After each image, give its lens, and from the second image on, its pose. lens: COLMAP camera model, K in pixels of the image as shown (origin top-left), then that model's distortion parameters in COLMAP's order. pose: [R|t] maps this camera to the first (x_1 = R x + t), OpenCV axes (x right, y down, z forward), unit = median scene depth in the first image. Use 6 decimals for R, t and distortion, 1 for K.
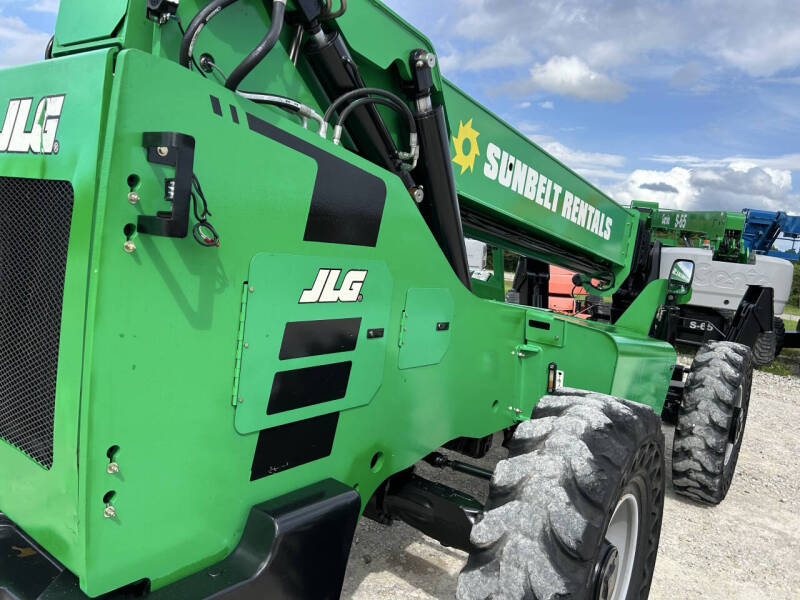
lens RADIAL K [[606.9, 0, 389.6], [0, 606.9, 289.2], [0, 0, 1]] dist [0.014434, 0.000629]
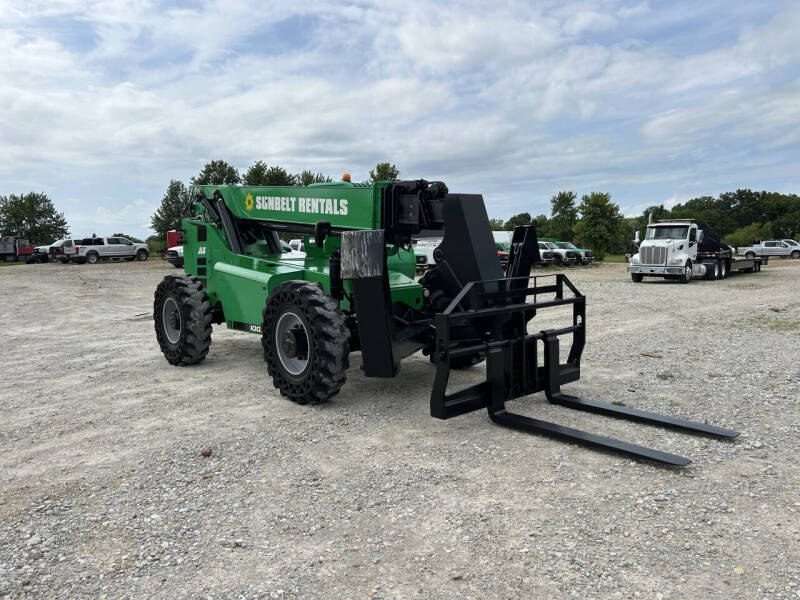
lens RADIAL K [[605.2, 0, 407.3], [0, 605.2, 300.2], [0, 0, 1]] dist [0.060138, -0.063254]
pose [[-0.197983, -0.013891, -0.980107, 2.515095], [-0.069242, 0.997600, -0.000152, 0.160953], [0.977757, 0.067835, -0.198470, 2.093300]]
